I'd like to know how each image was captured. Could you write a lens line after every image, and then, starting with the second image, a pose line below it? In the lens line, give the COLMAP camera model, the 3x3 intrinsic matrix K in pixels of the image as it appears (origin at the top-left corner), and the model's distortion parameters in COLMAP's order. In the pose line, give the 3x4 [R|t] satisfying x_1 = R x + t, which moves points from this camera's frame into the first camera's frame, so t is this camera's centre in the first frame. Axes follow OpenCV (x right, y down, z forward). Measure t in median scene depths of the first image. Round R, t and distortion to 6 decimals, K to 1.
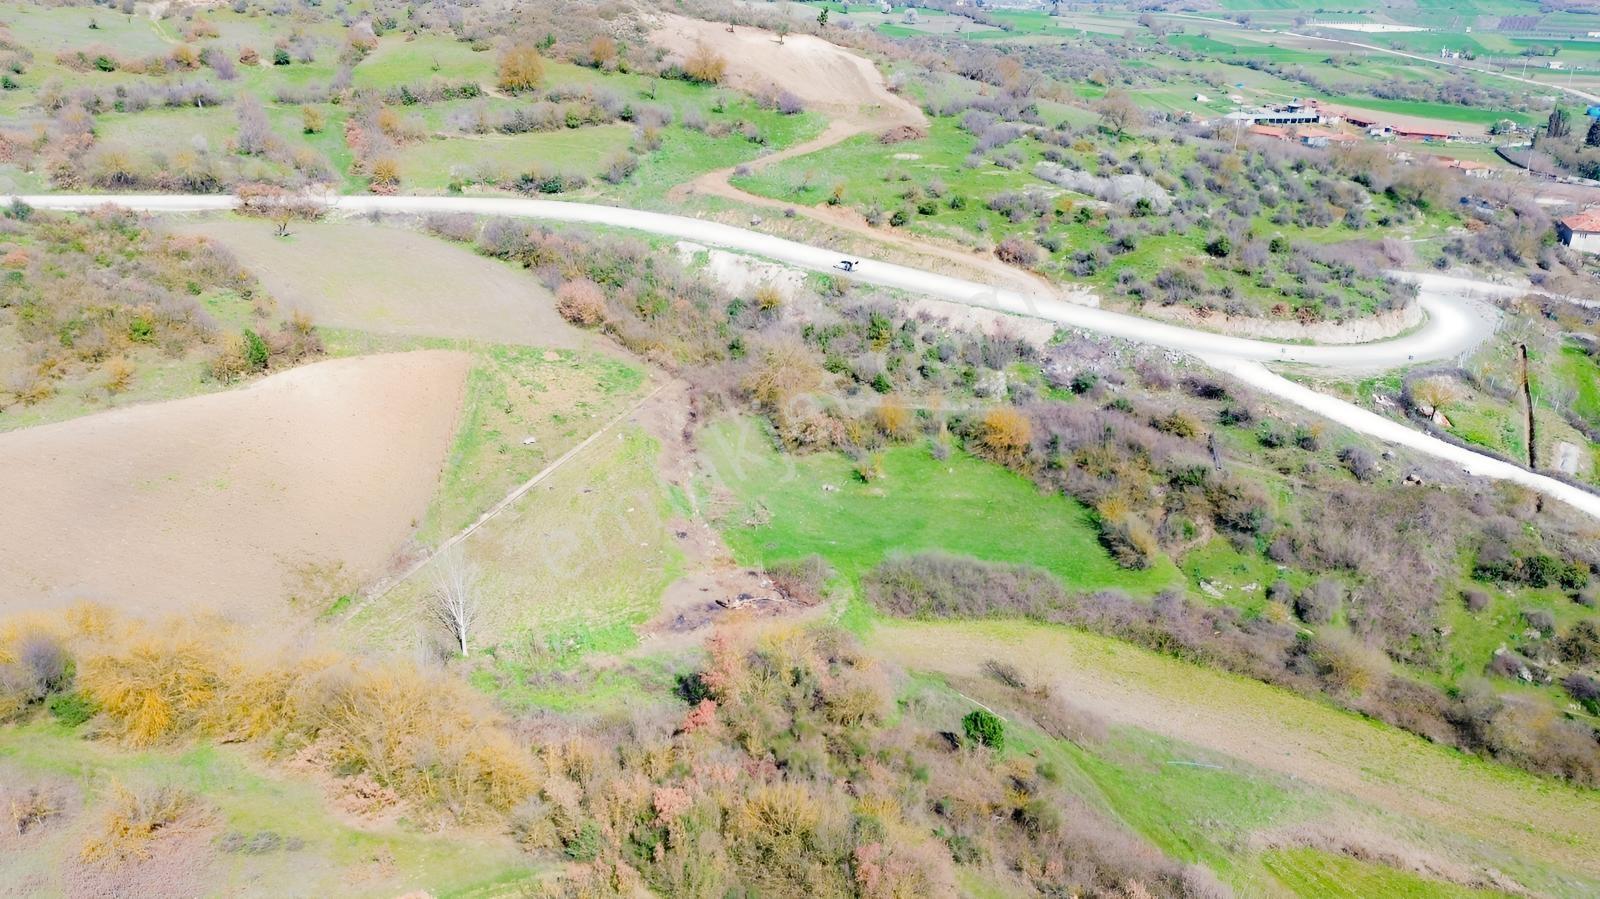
lens RADIAL K [[1151.6, 0, 819.8], [0, 1151.6, 458.3], [0, 0, 1]] dist [0.079497, -0.077267]
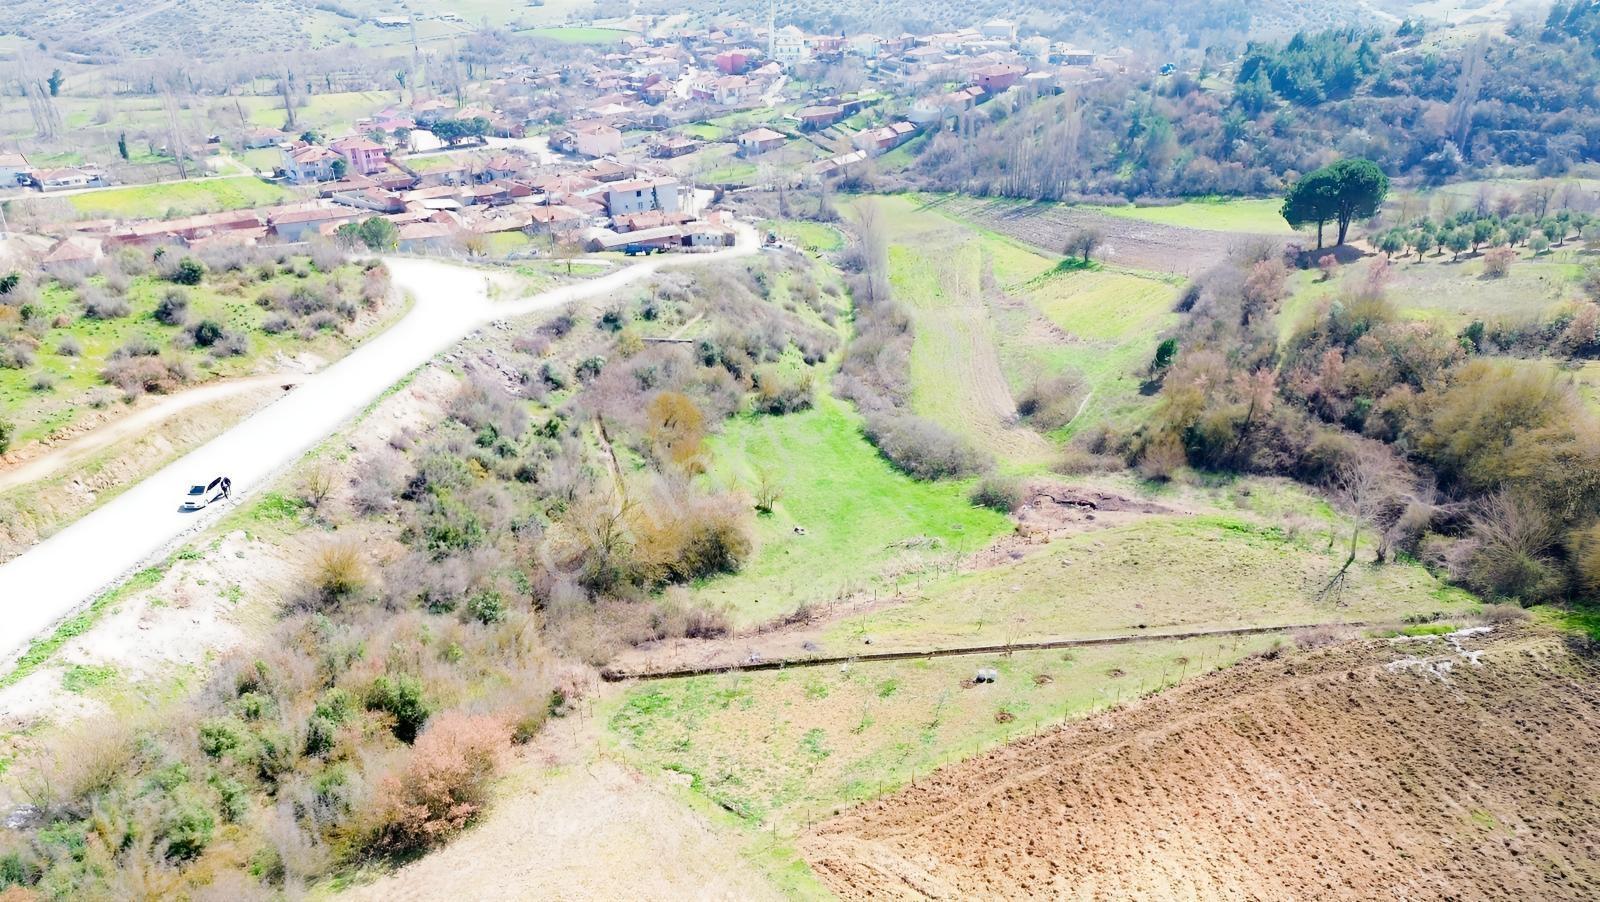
lens RADIAL K [[1178.1, 0, 836.1], [0, 1178.1, 459.6], [0, 0, 1]] dist [0.079209, -0.079235]
pose [[-0.435961, -0.396025, 0.808147, -0.508837], [0.364976, 0.743017, 0.560998, -0.363733], [-0.822637, 0.539527, -0.179387, 0.830082]]
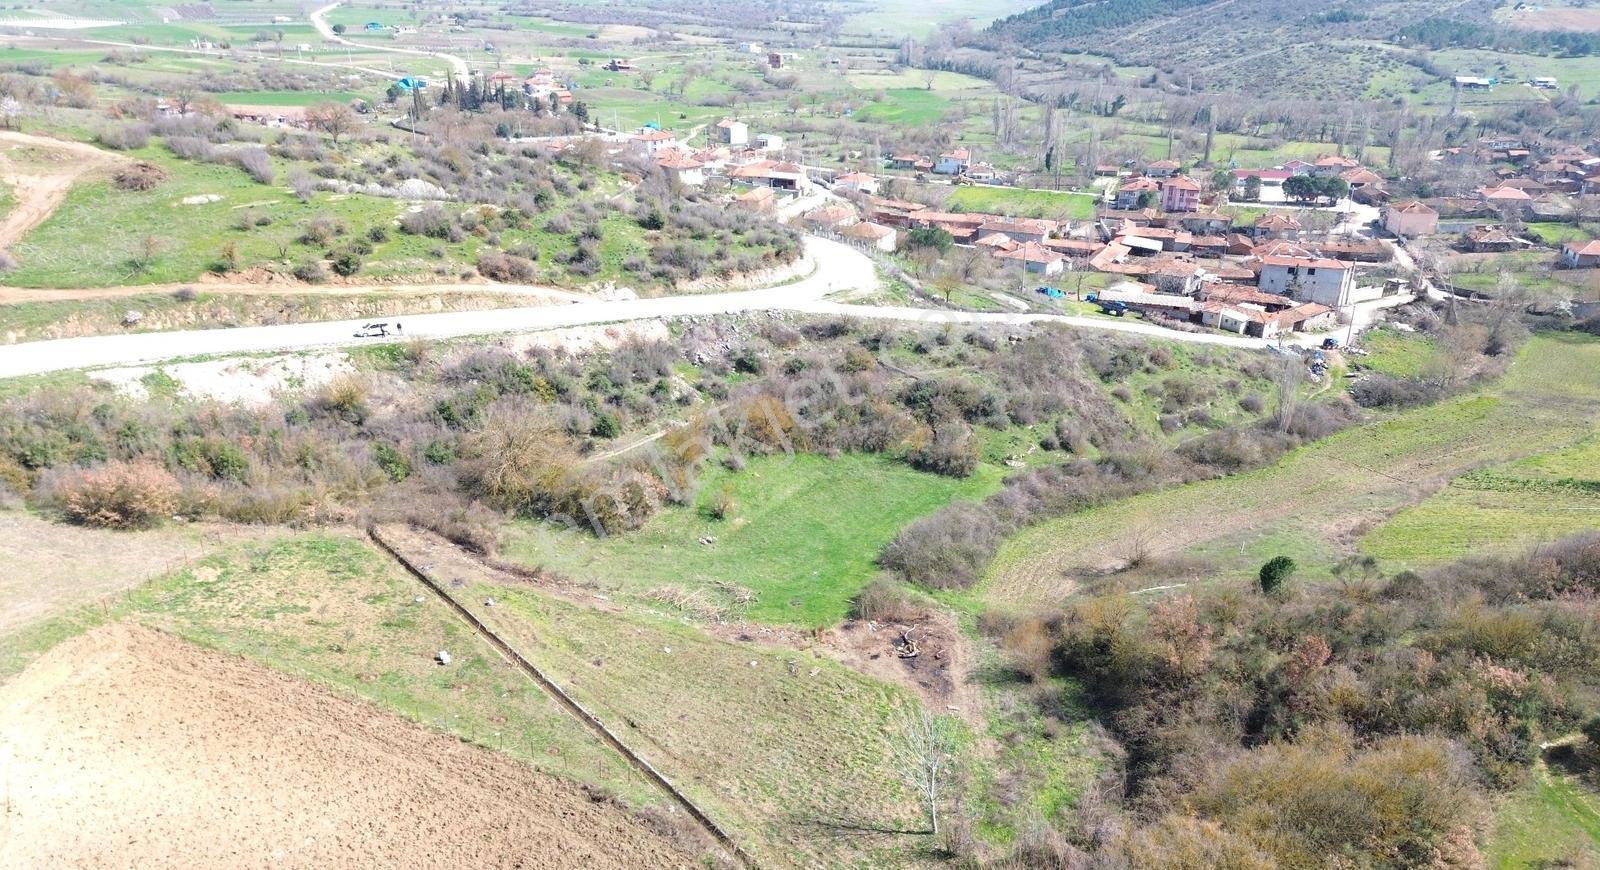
lens RADIAL K [[1154.2, 0, 820.0], [0, 1154.2, 456.6], [0, 0, 1]] dist [0.076487, -0.076184]
pose [[0.491481, -0.356460, 0.794596, -0.475218], [0.352344, 0.915777, 0.192888, -0.130693], [-0.796430, 0.185171, 0.575684, 0.306686]]
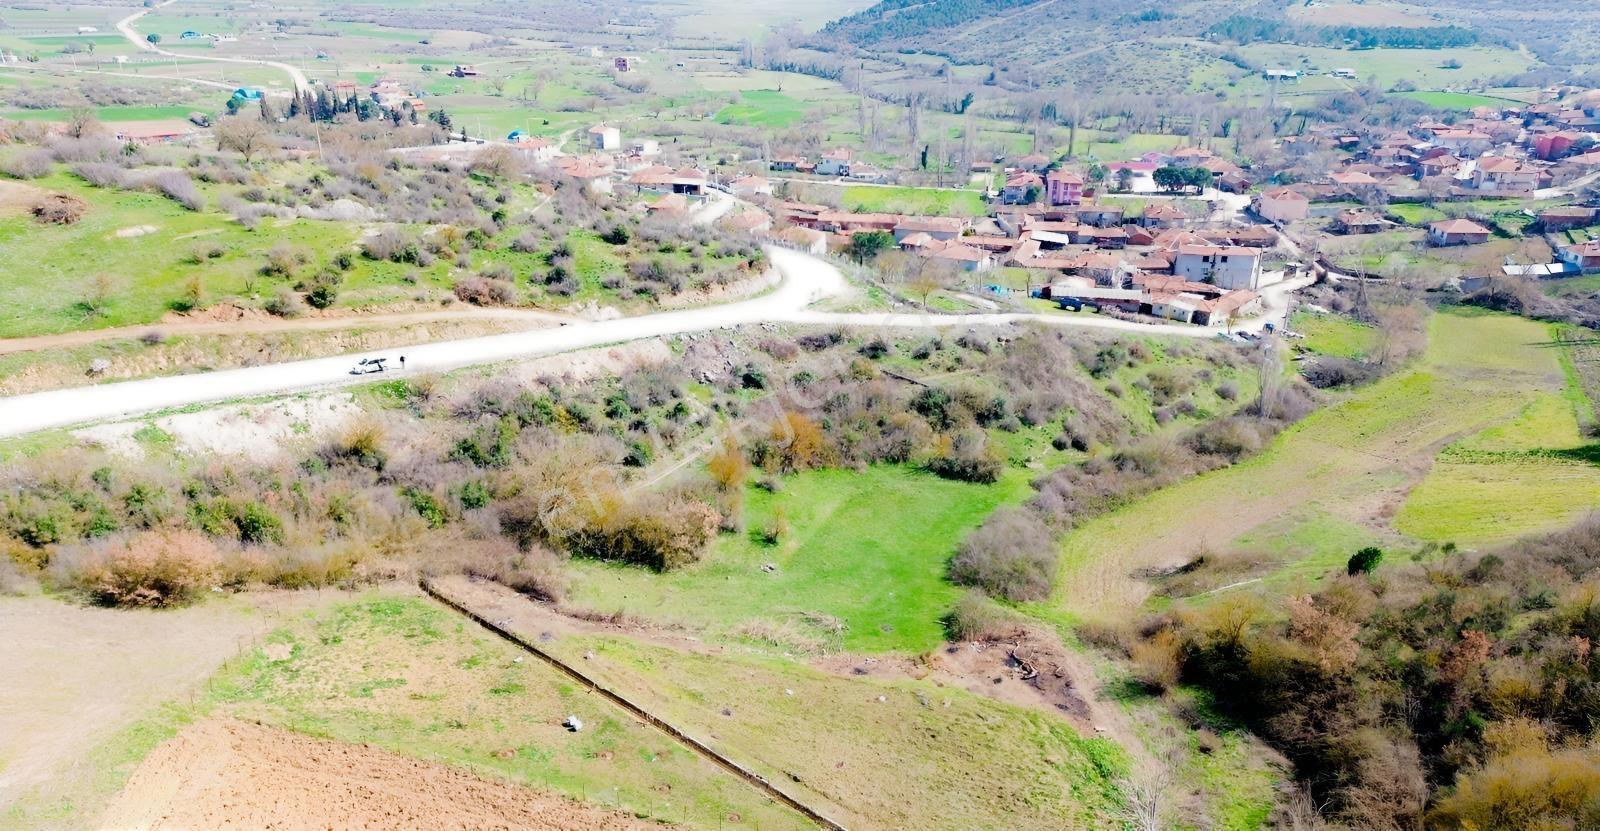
lens RADIAL K [[1129.2, 0, 801.5], [0, 1129.2, 442.5], [0, 0, 1]] dist [0.082720, -0.085656]
pose [[0.365329, -0.378009, 0.850673, -0.498791], [0.379637, 0.894891, 0.234620, -0.184683], [-0.849947, 0.237233, 0.470436, 0.422701]]
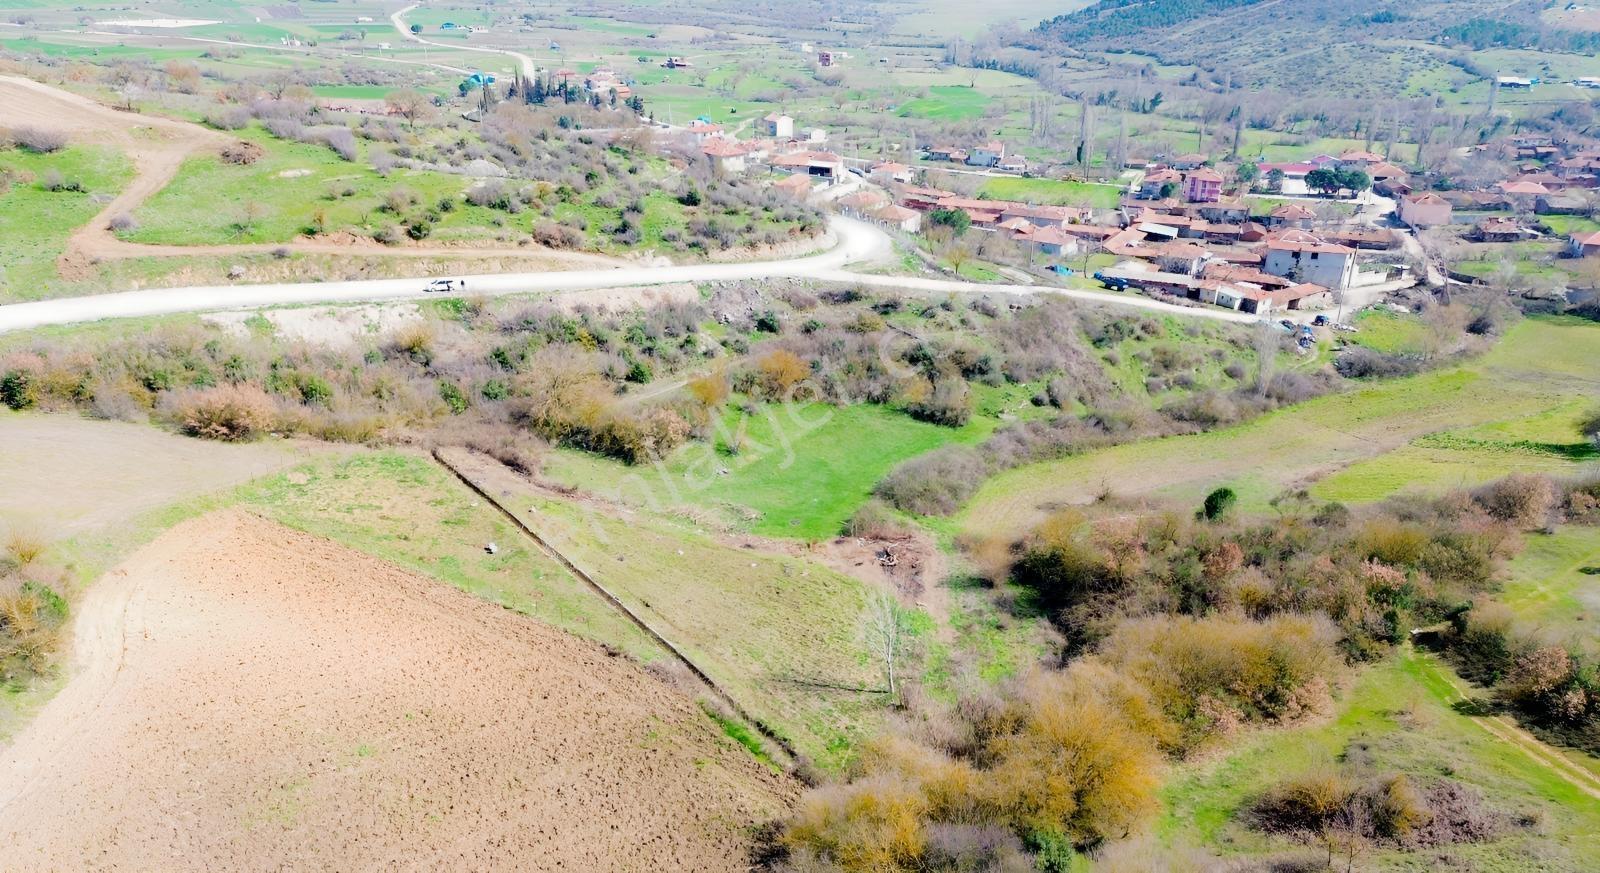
lens RADIAL K [[1127.9, 0, 801.9], [0, 1127.9, 446.2], [0, 0, 1]] dist [0.078982, -0.078930]
pose [[0.543839, -0.343339, 0.765740, -0.528085], [0.341606, 0.924027, 0.171698, -0.105275], [-0.766514, 0.168206, 0.619808, 0.249792]]
